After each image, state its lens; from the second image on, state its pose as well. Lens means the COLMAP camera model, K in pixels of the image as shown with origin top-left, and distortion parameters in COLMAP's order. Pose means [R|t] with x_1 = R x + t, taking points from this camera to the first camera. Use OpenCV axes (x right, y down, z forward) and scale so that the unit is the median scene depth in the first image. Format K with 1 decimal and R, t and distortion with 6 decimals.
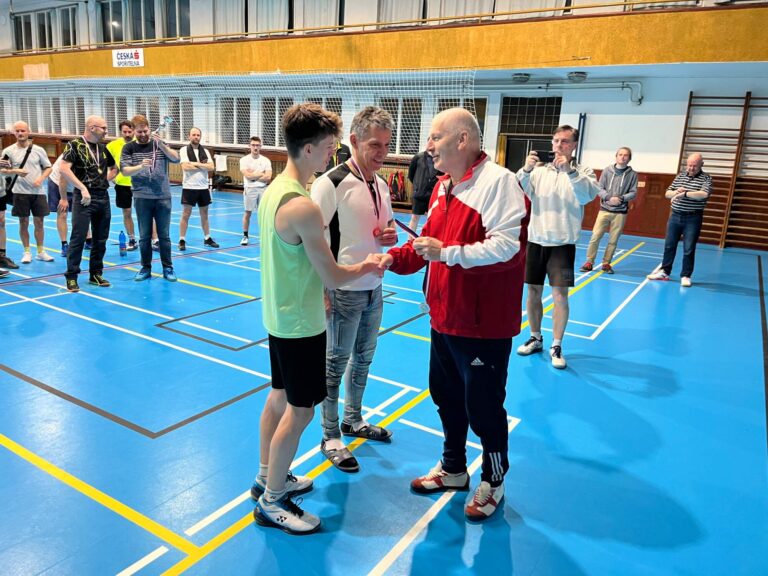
lens RADIAL K [[580.3, 0, 384.0], [0, 580.3, 288.0], [0, 0, 1]] dist [0.064920, -0.097156]
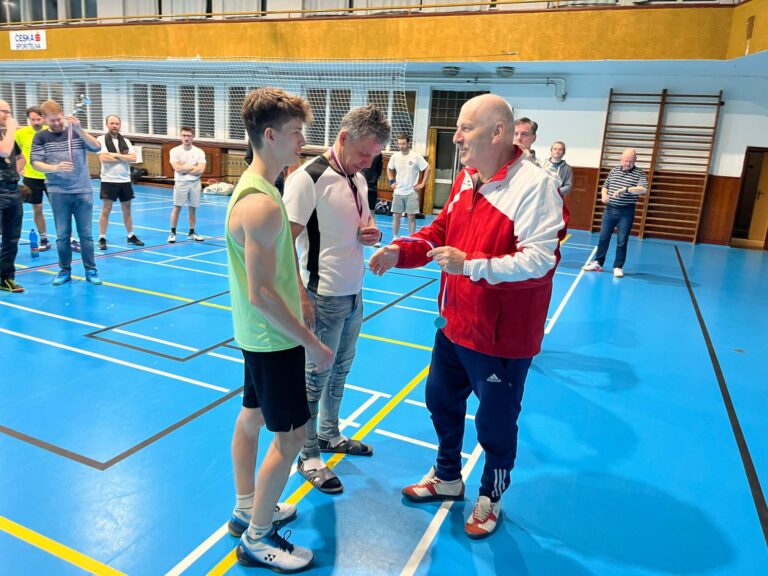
lens RADIAL K [[580.3, 0, 384.0], [0, 580.3, 288.0], [0, 0, 1]] dist [0.064920, -0.097156]
pose [[0.990635, -0.024340, 0.134347, -0.027383], [0.022705, 0.999648, 0.013689, -0.005386], [-0.134633, -0.010510, 0.990840, 0.023751]]
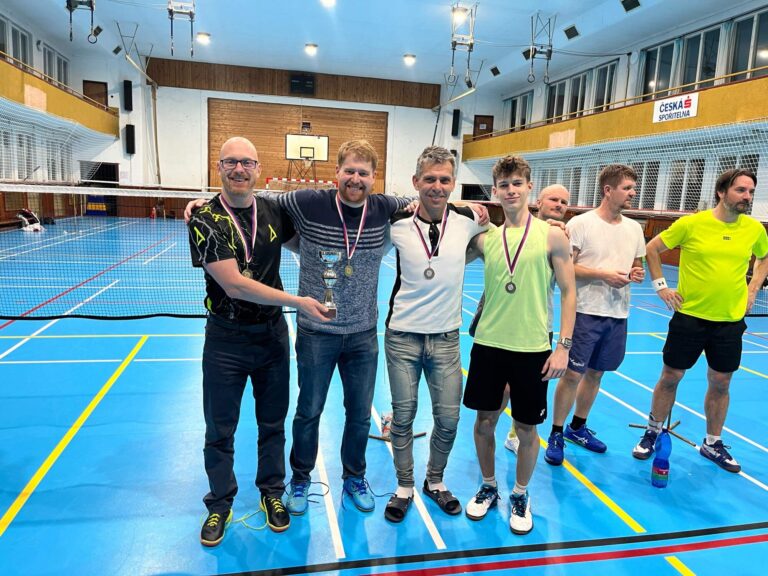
lens RADIAL K [[580.3, 0, 384.0], [0, 580.3, 288.0], [0, 0, 1]] dist [0.064920, -0.097156]
pose [[0.692104, 0.095915, -0.715397, -0.228441], [-0.178712, 0.983043, -0.041094, -0.112712], [0.699324, 0.156291, 0.697509, 0.423434]]
